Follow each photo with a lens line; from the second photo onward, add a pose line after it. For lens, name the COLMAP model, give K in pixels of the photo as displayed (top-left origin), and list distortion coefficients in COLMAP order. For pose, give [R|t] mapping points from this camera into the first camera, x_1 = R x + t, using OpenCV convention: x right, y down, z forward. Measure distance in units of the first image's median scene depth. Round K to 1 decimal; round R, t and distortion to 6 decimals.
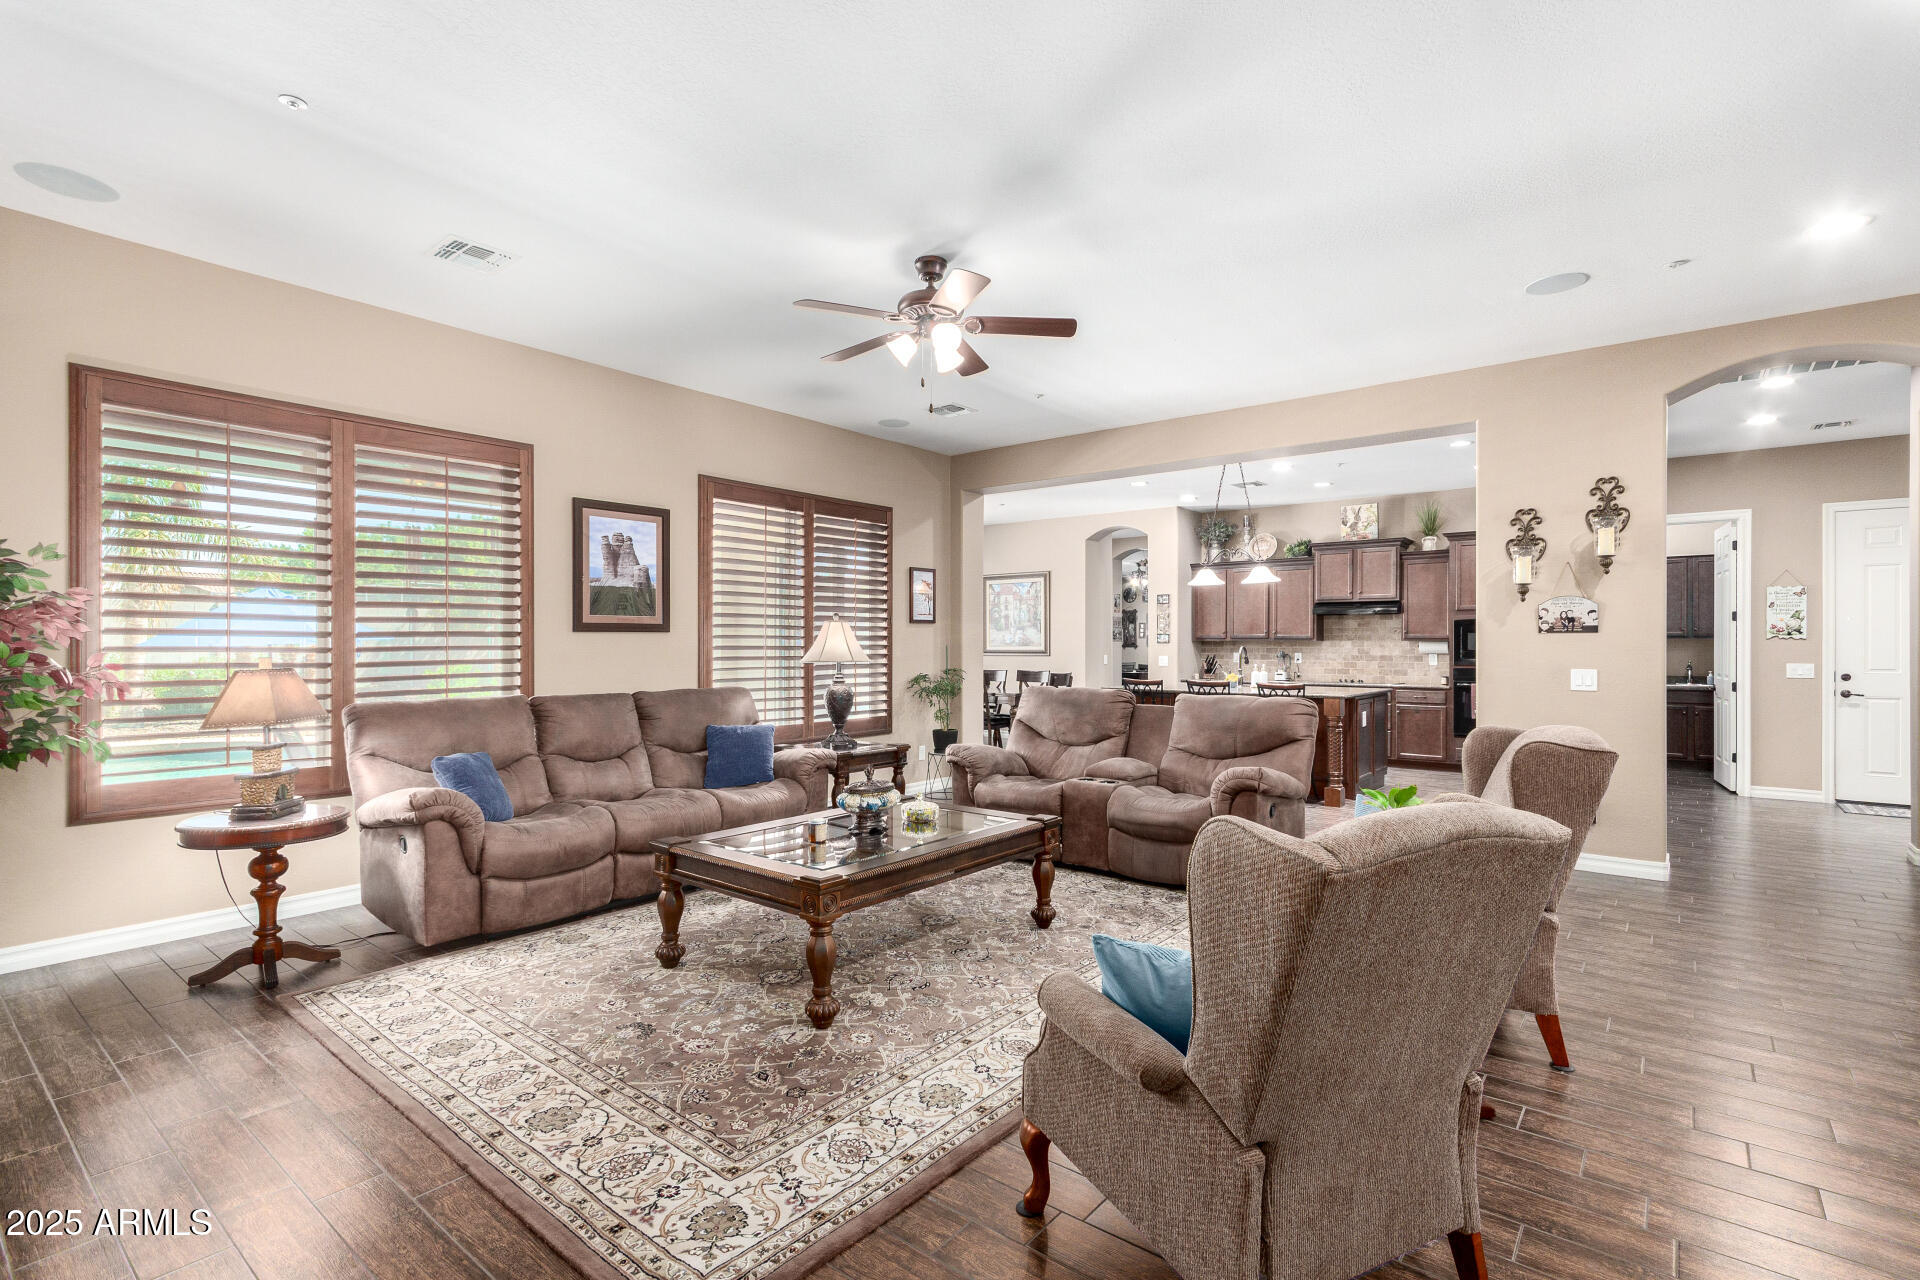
lens RADIAL K [[891.8, 0, 975.0], [0, 891.8, 642.3], [0, 0, 1]] dist [0.003564, 0.001859]
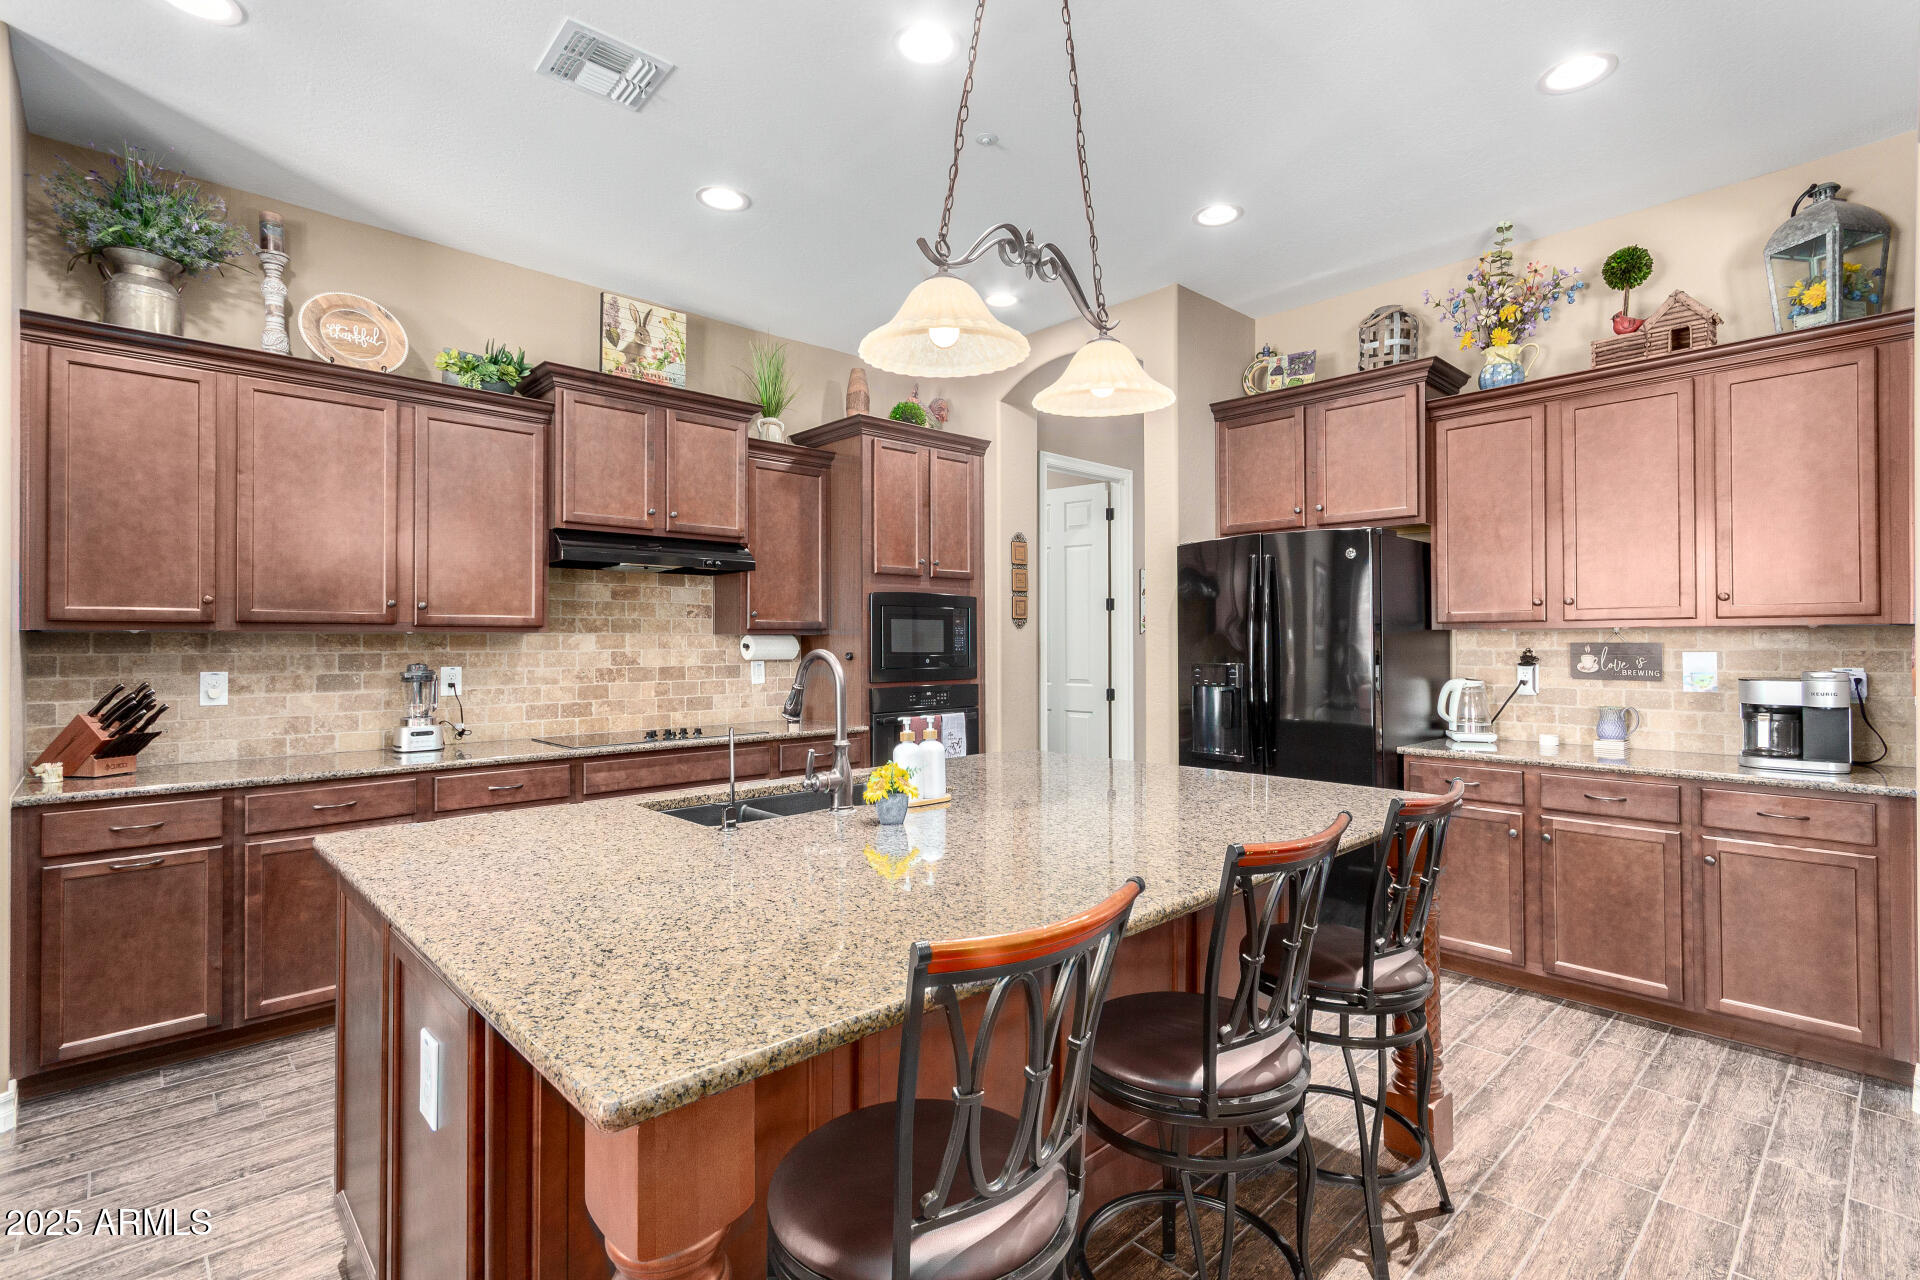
lens RADIAL K [[891.8, 0, 965.3], [0, 891.8, 632.3], [0, 0, 1]] dist [0.003564, 0.001859]
pose [[0.146808, 0.005504, 0.989150, 0.044460], [0.000806, 0.999984, -0.005684, 0.000448], [-0.989165, 0.001631, 0.146801, 0.785066]]
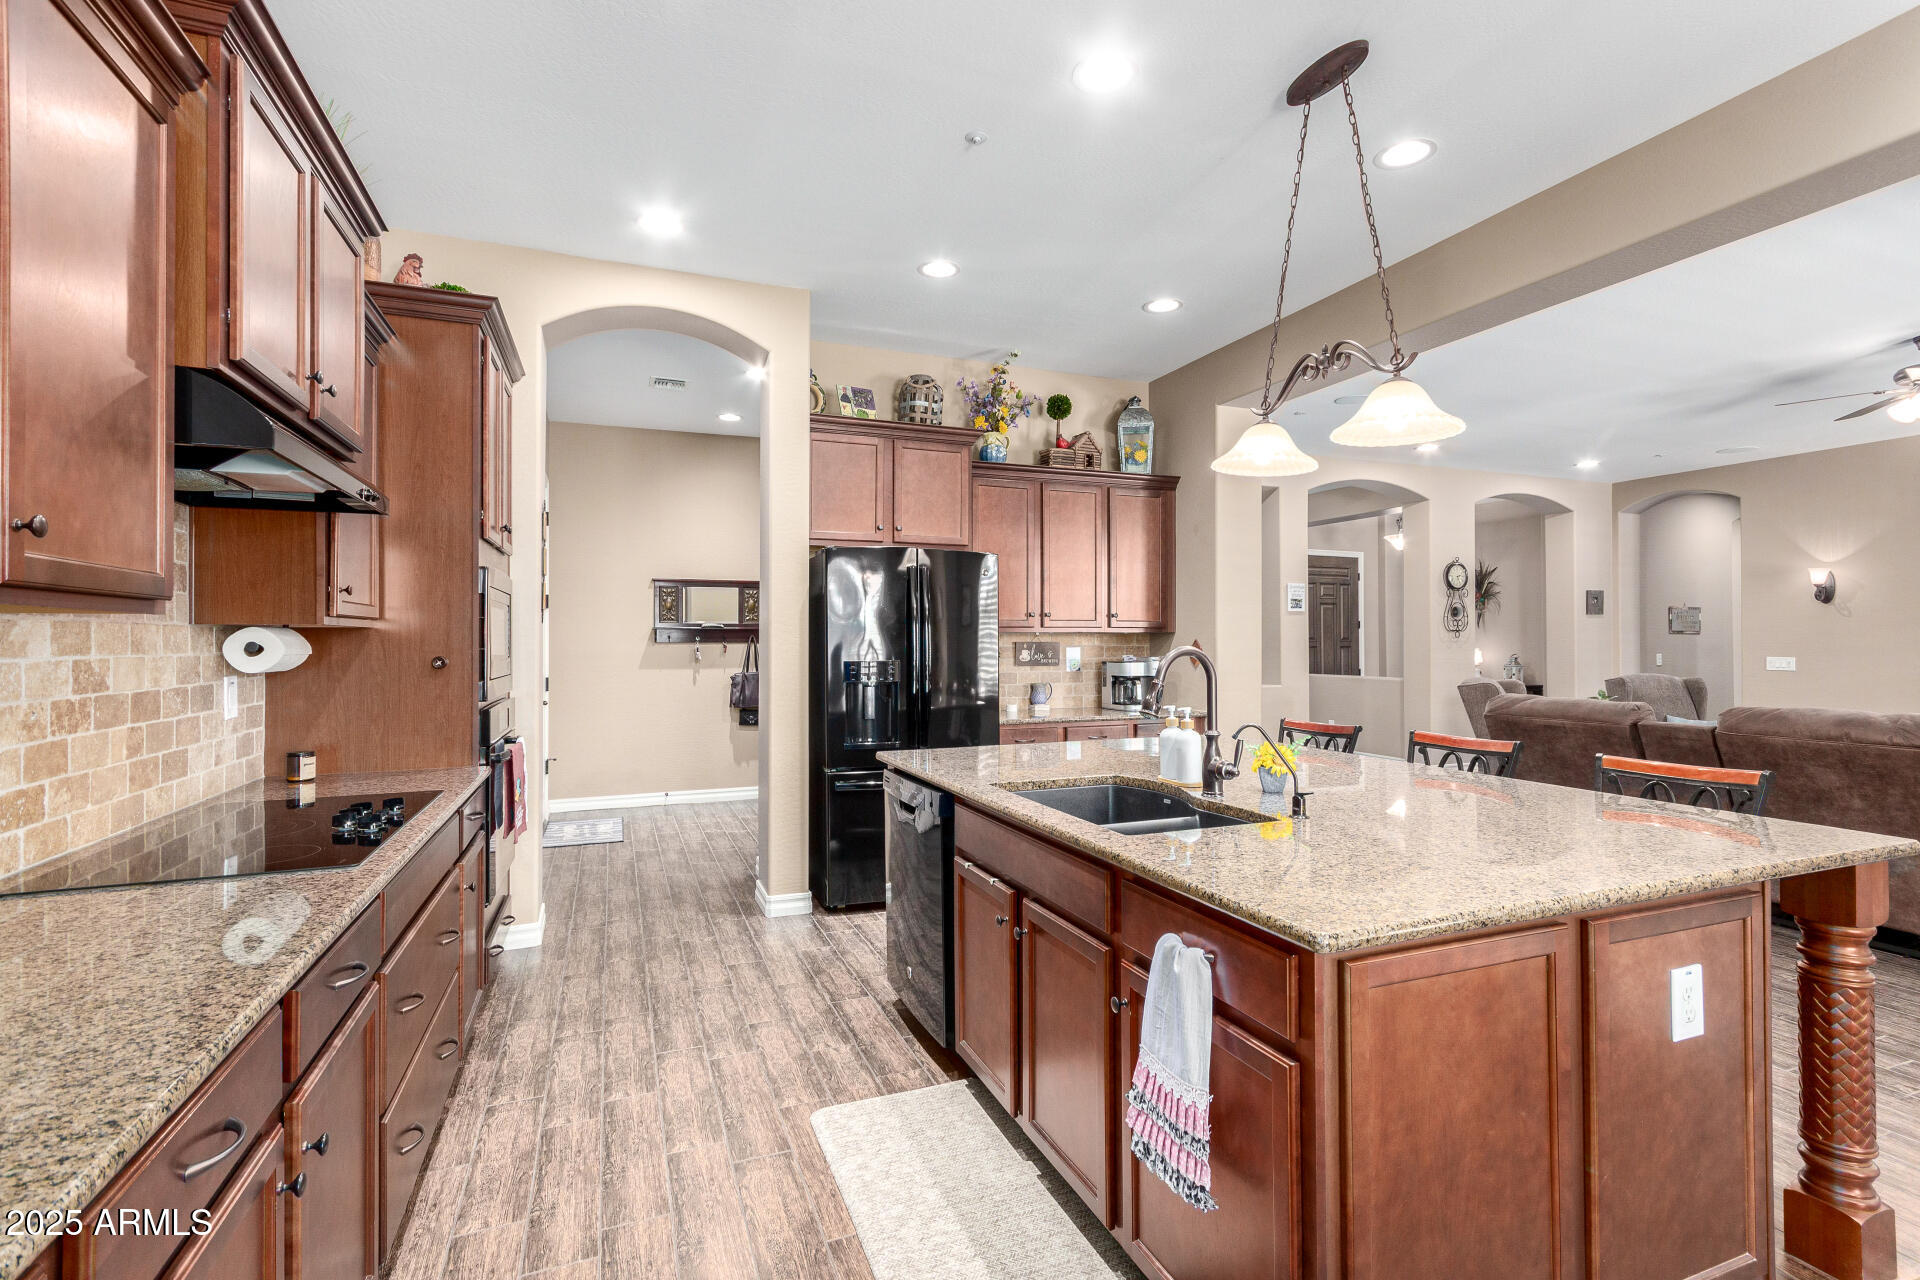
lens RADIAL K [[891.8, 0, 976.3], [0, 891.8, 641.4], [0, 0, 1]] dist [0.003564, 0.001859]
pose [[-0.866808, -0.004124, 0.498625, 0.188862], [-0.004222, 0.999991, 0.000932, 0.002048], [-0.498625, -0.001298, -0.866817, 1.075237]]
